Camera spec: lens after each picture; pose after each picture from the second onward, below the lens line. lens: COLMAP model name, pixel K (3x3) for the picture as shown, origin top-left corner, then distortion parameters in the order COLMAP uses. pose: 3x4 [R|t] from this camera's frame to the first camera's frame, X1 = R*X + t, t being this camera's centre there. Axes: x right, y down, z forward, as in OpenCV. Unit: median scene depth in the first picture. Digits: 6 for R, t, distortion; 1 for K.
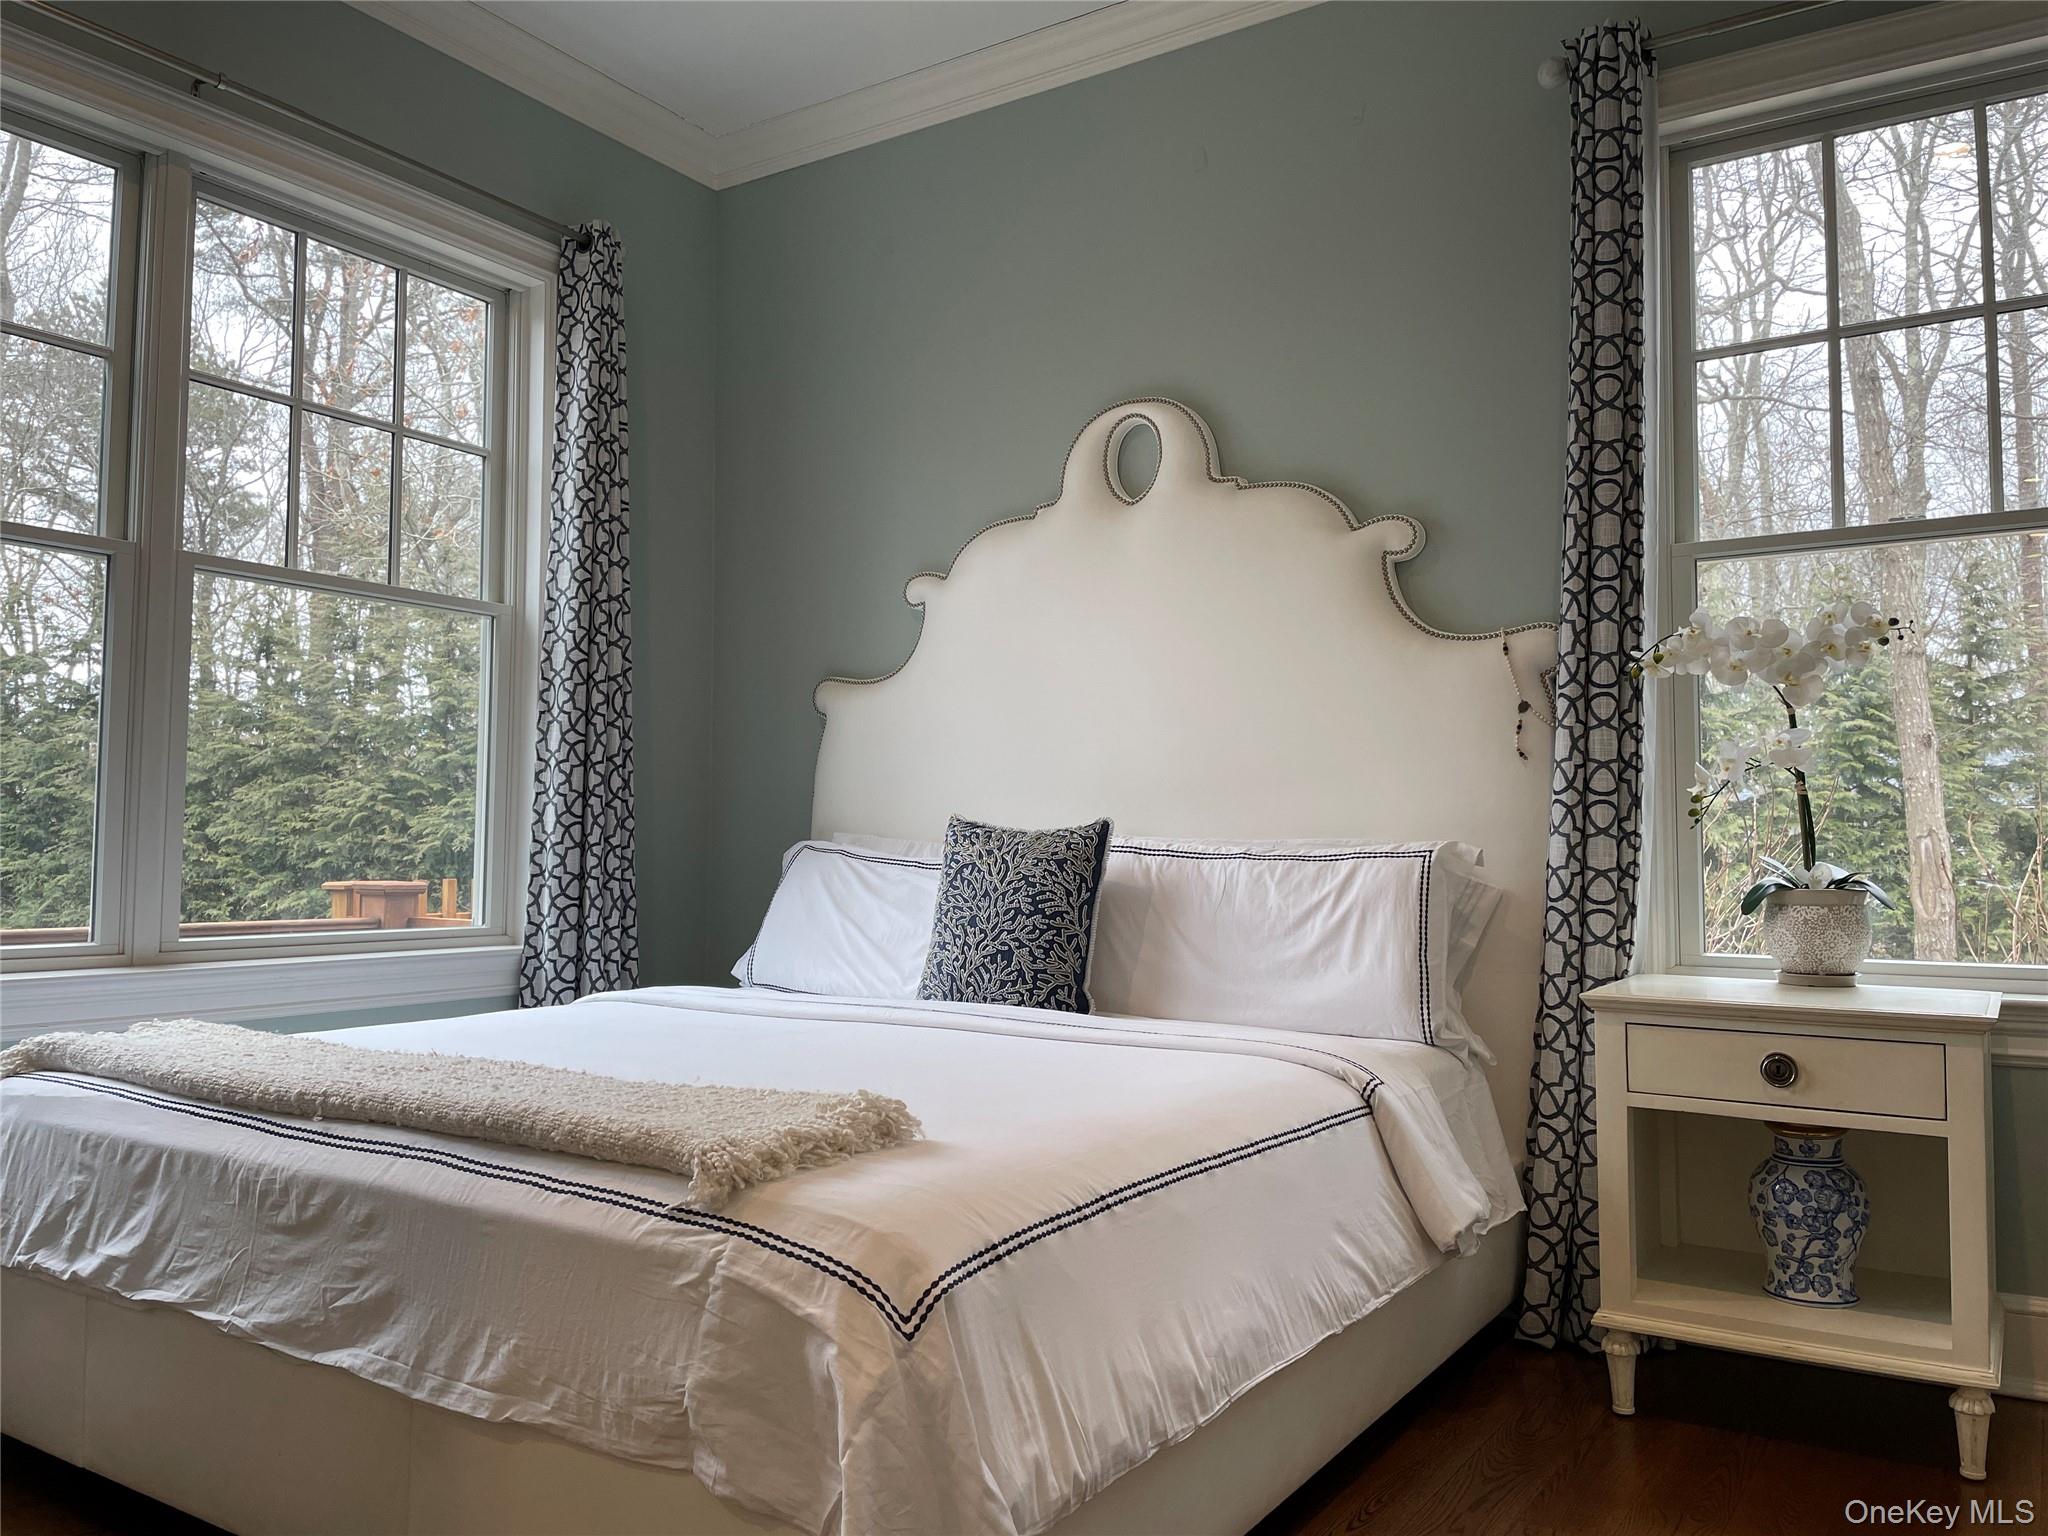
lens RADIAL K [[1548.7, 0, 1021.4], [0, 1548.7, 750.8], [0, 0, 1]] dist [0.090589, -0.111656]
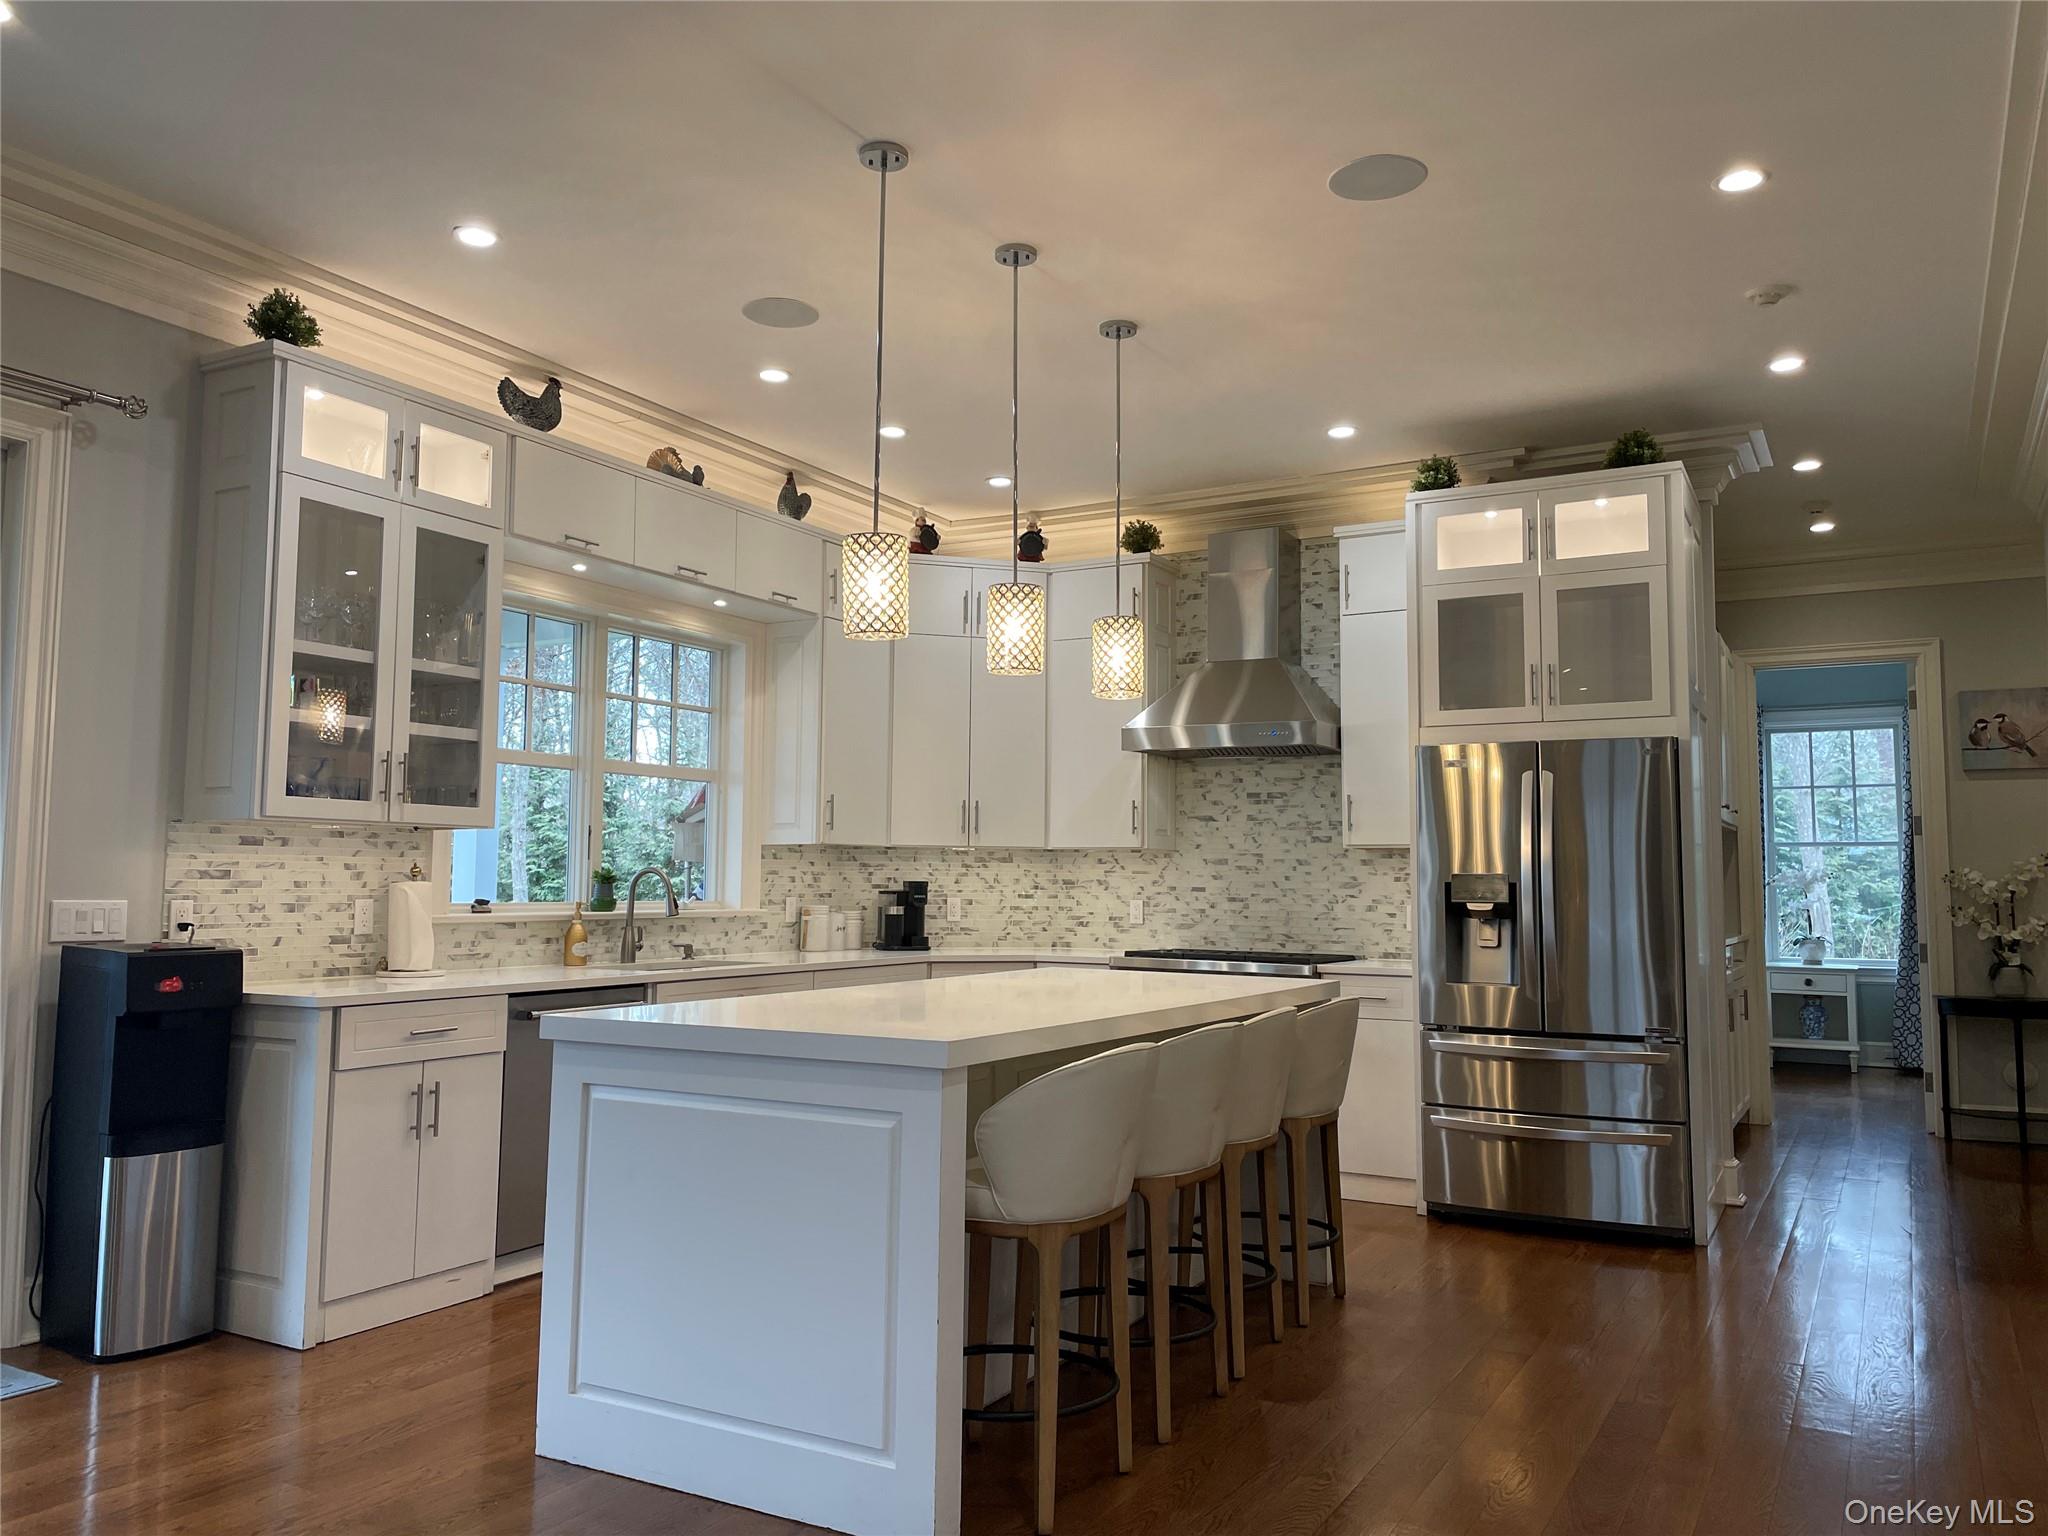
lens RADIAL K [[1548.7, 0, 1033.1], [0, 1548.7, 750.9], [0, 0, 1]] dist [0.090589, -0.111656]
pose [[0.997365, 0.007767, 0.072134, -1.634147], [-0.006137, 0.999722, -0.022786, -0.266417], [-0.072290, 0.022283, 0.997135, -2.641496]]
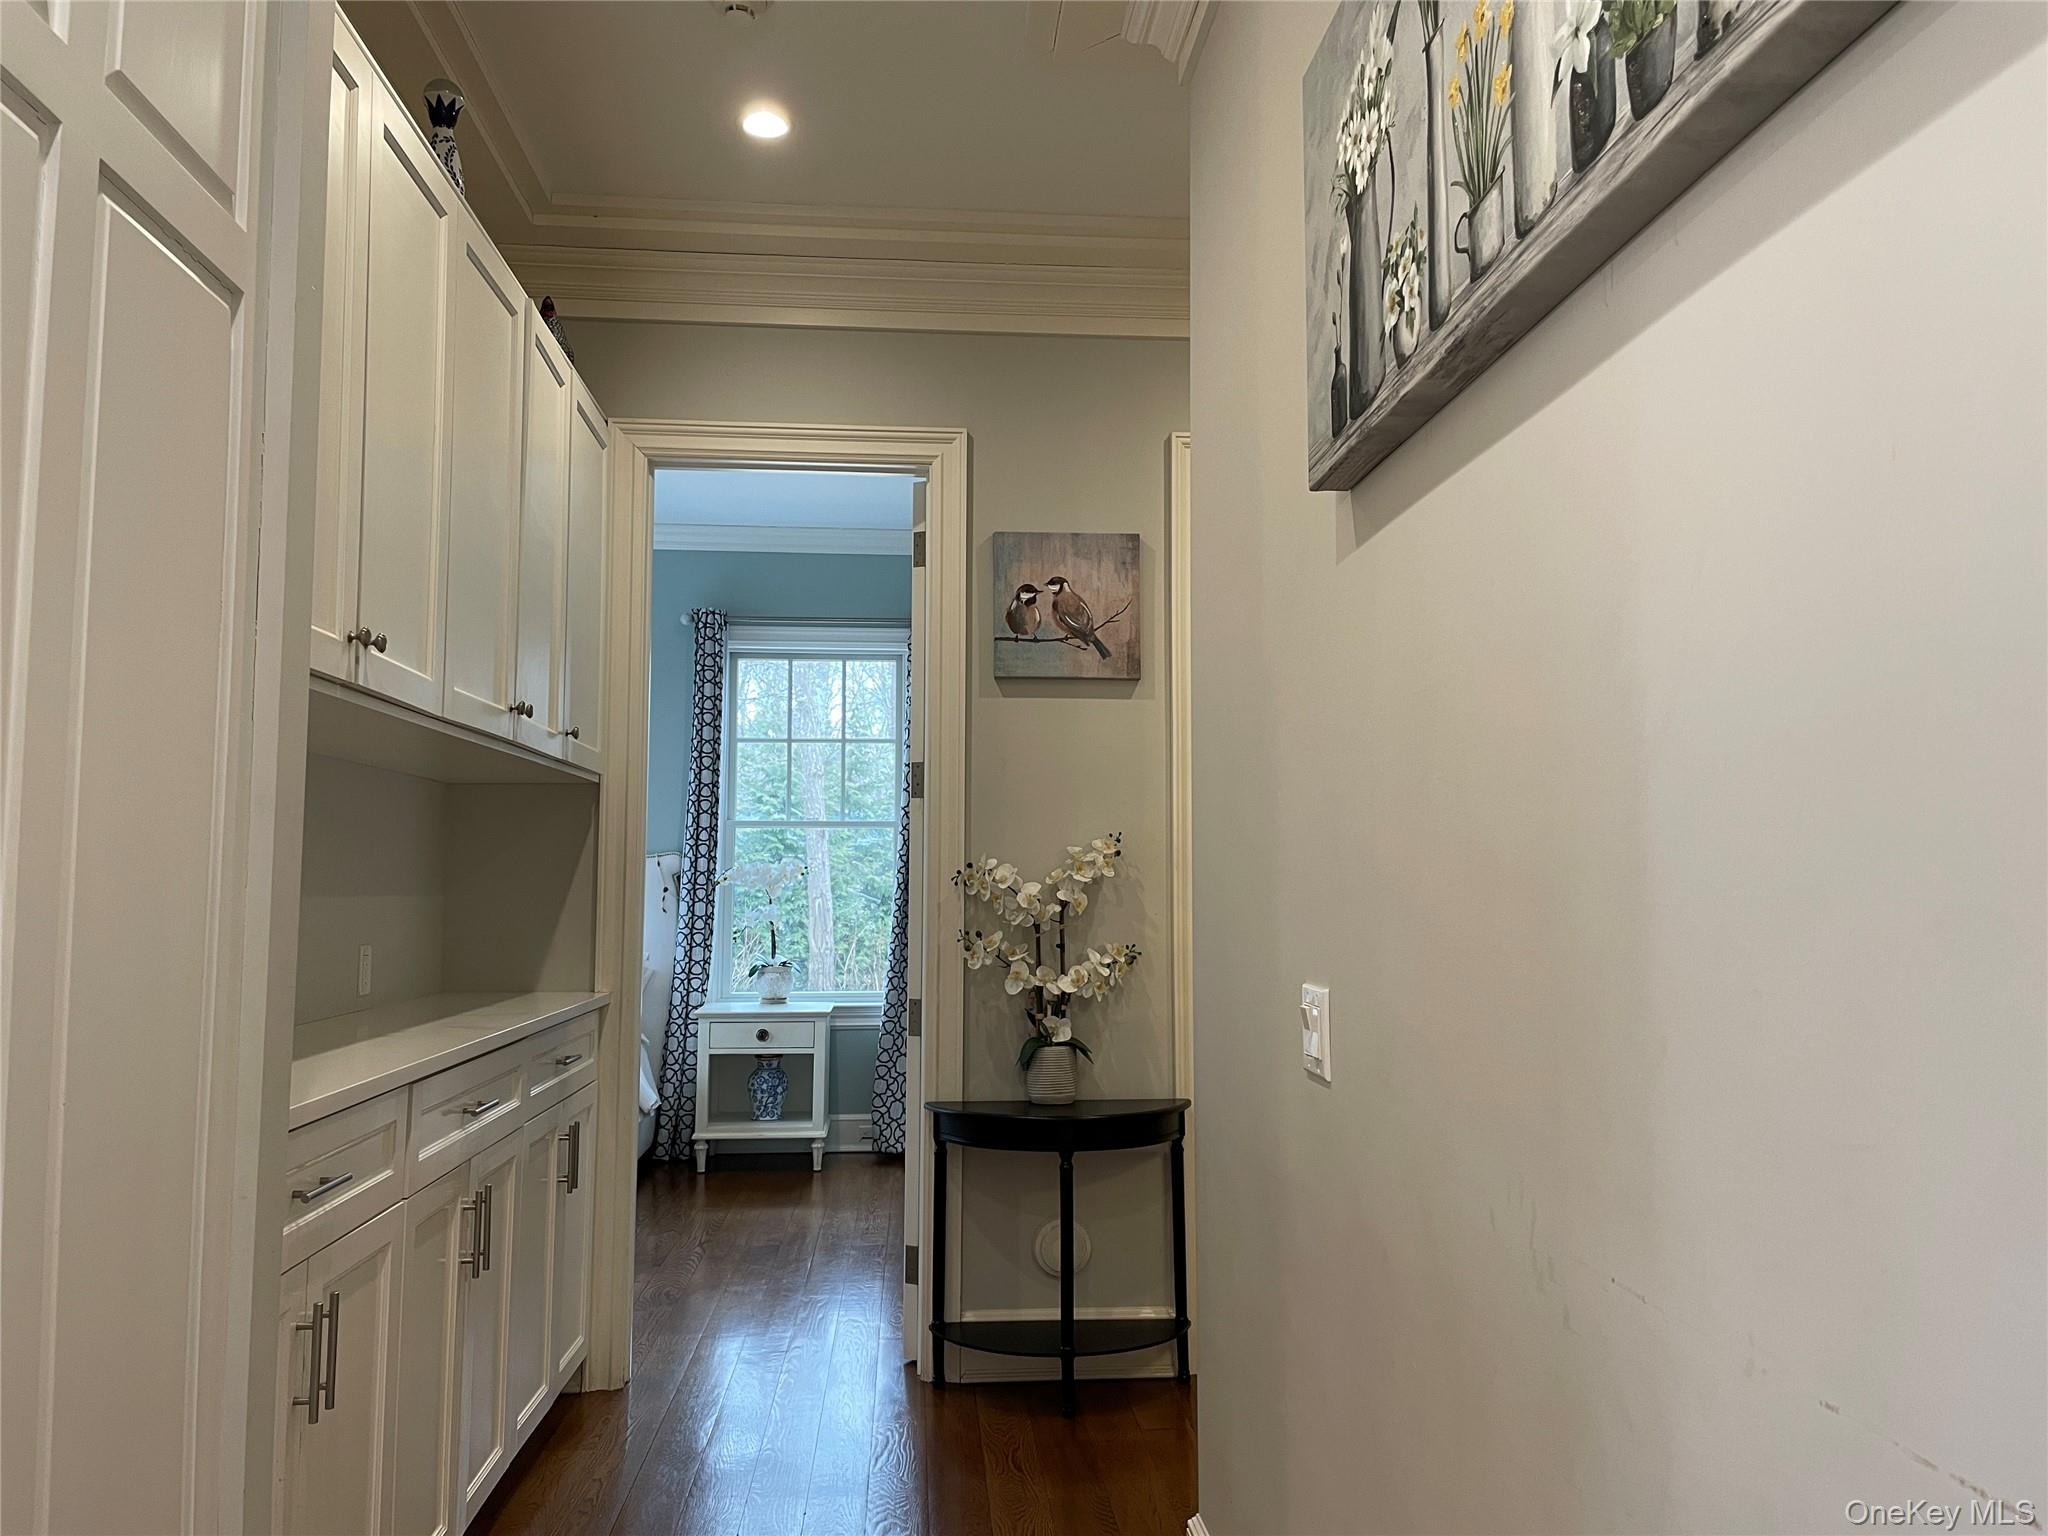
lens RADIAL K [[1548.7, 0, 1027.7], [0, 1548.7, 764.5], [0, 0, 1]] dist [0.090589, -0.111656]
pose [[0.795178, 0.043400, 0.604820, -0.699250], [-0.037576, 0.999045, -0.022286, -0.194700], [-0.605210, -0.005005, 0.796050, -1.238594]]
